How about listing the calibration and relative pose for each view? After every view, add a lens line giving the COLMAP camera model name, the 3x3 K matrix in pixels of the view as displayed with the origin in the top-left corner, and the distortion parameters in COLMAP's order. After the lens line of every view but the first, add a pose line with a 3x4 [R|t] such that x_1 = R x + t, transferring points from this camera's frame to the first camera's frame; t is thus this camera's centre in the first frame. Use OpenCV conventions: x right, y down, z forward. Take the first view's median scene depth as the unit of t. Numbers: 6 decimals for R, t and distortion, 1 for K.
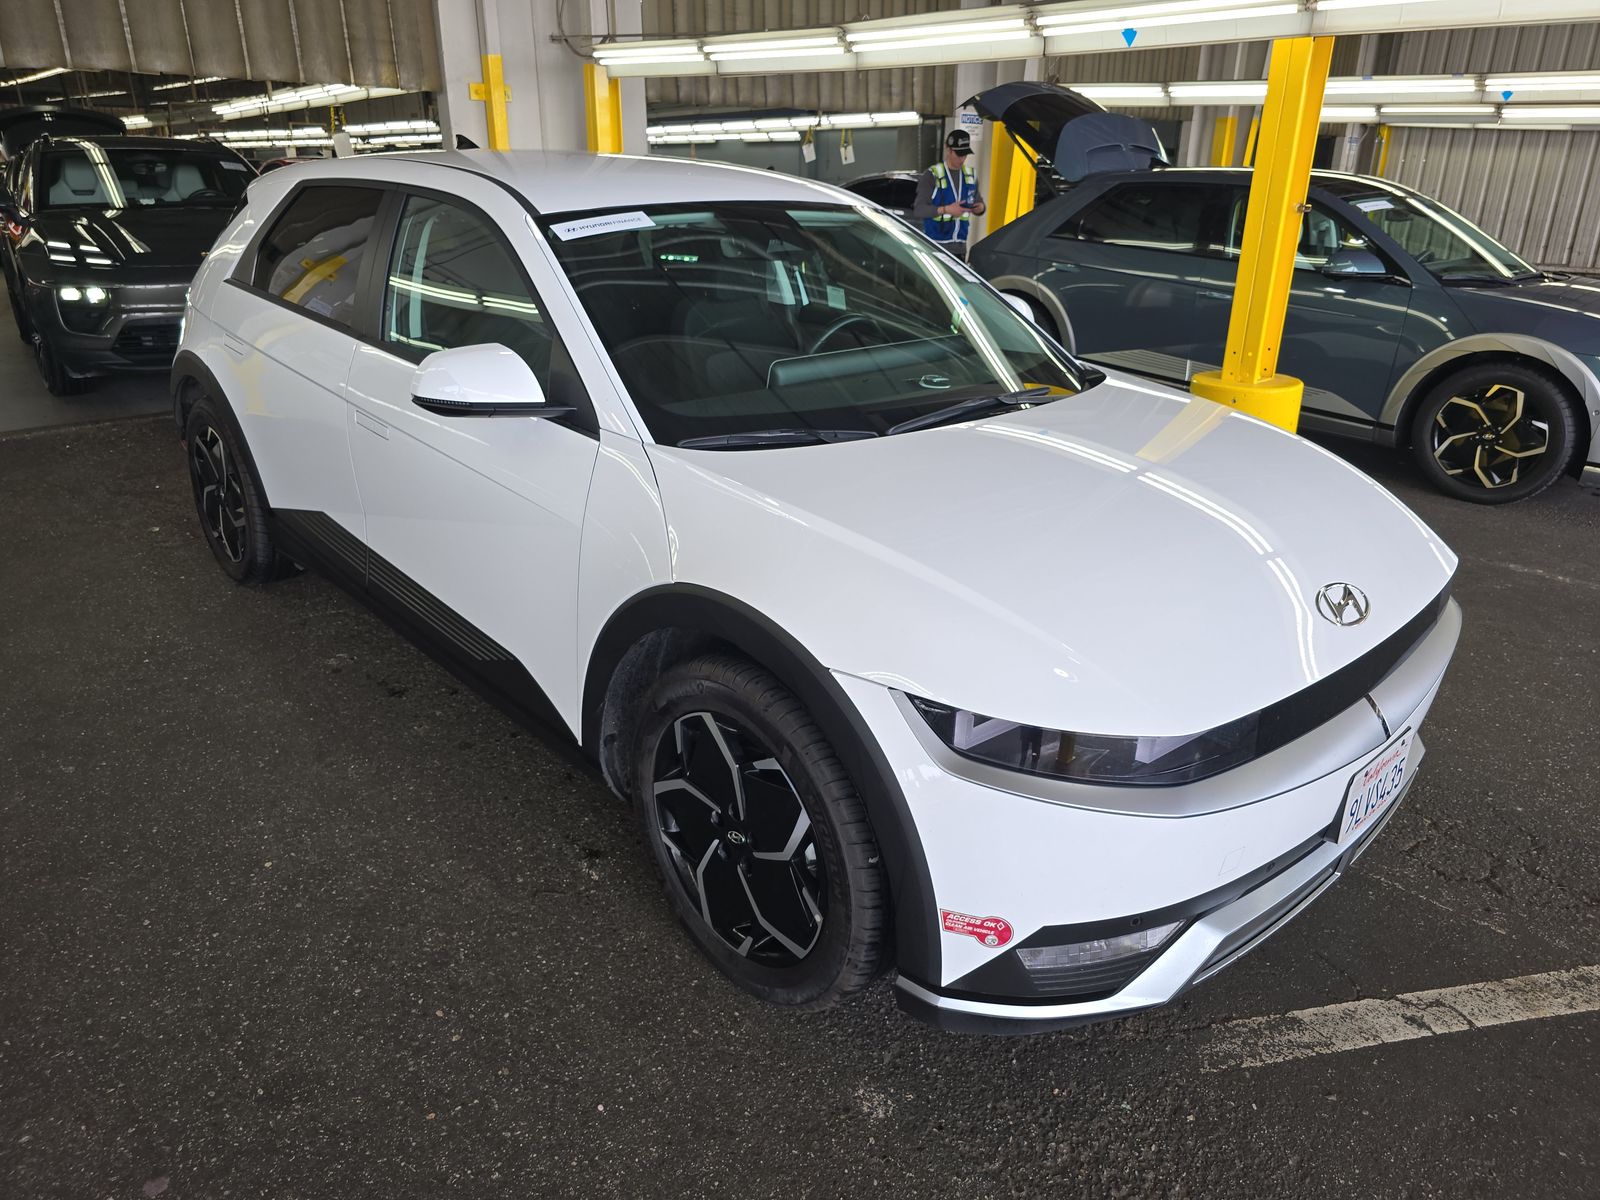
lens RADIAL K [[1111.4, 0, 810.1], [0, 1111.4, 602.7], [0, 0, 1]] dist [0.008237, -0.001901]
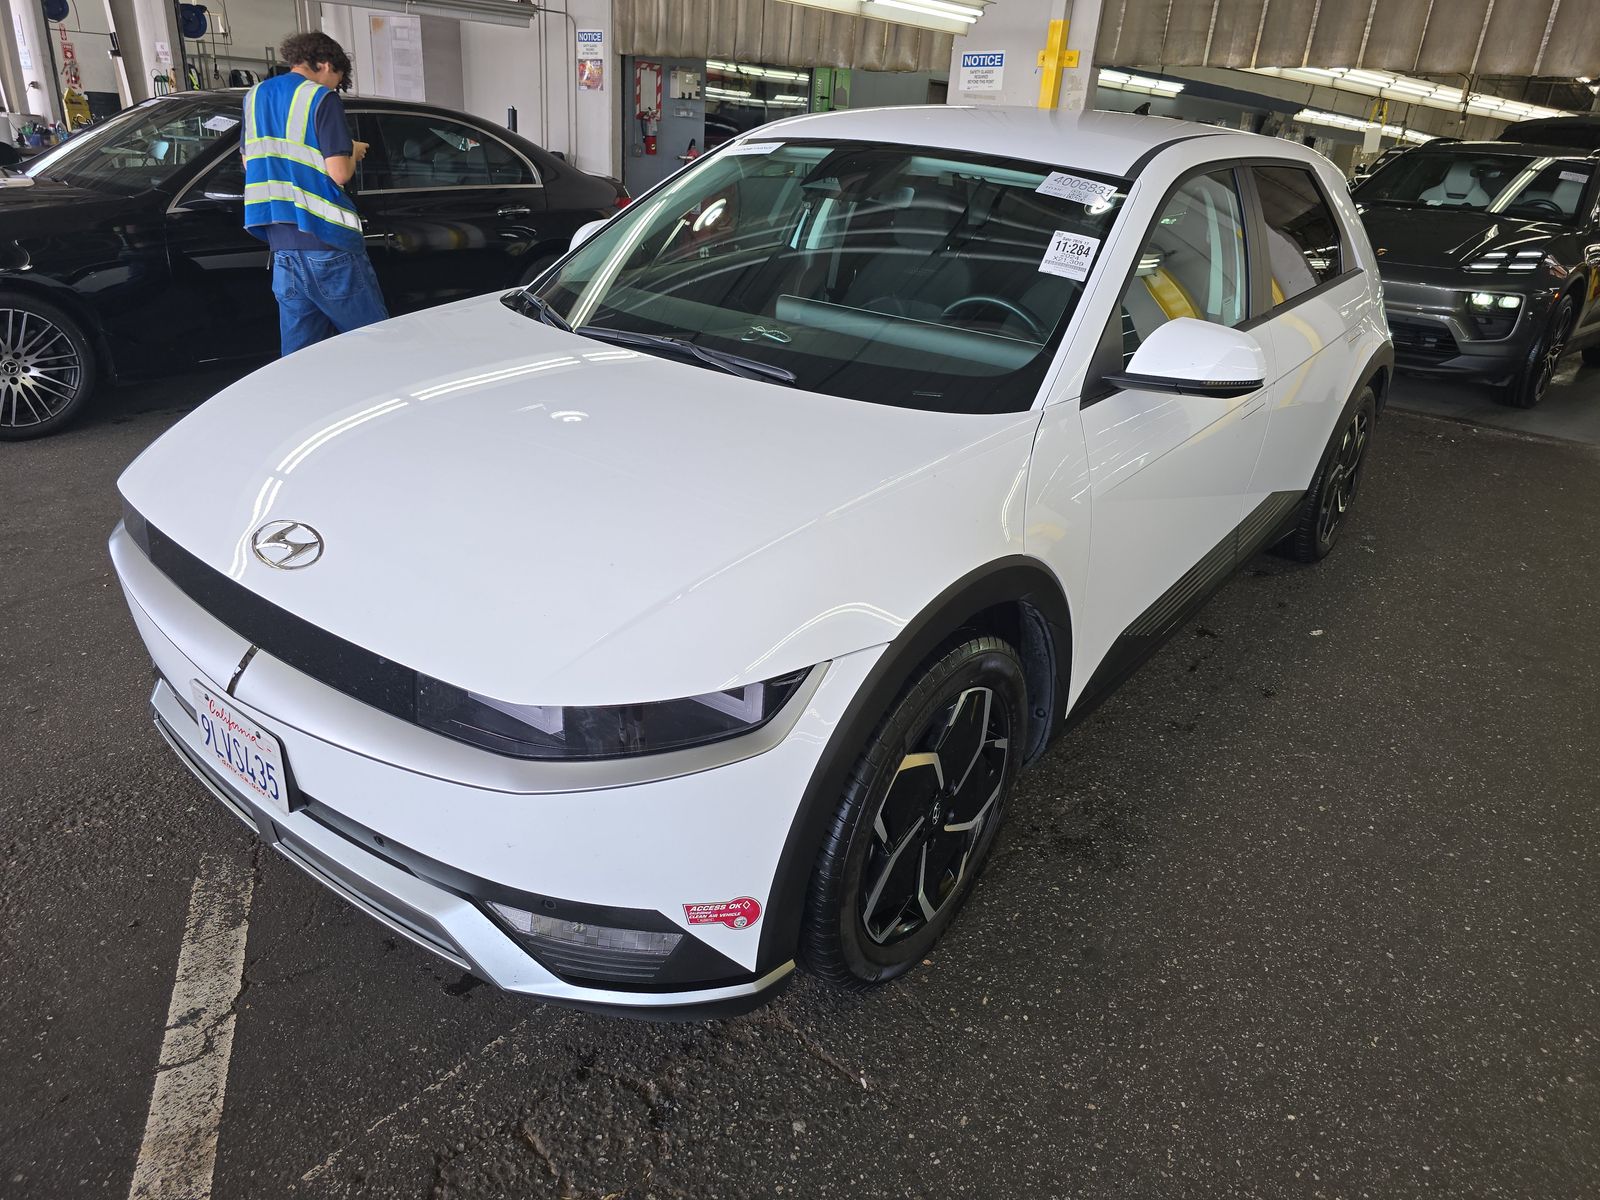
lens RADIAL K [[1111.4, 0, 808.9], [0, 1111.4, 597.8], [0, 0, 1]] dist [0.008237, -0.001901]
pose [[0.124263, 0.393208, -0.911014, 1.272963], [-0.427688, 0.849689, 0.308402, -0.389053], [0.895345, 0.351306, 0.273755, 1.073672]]
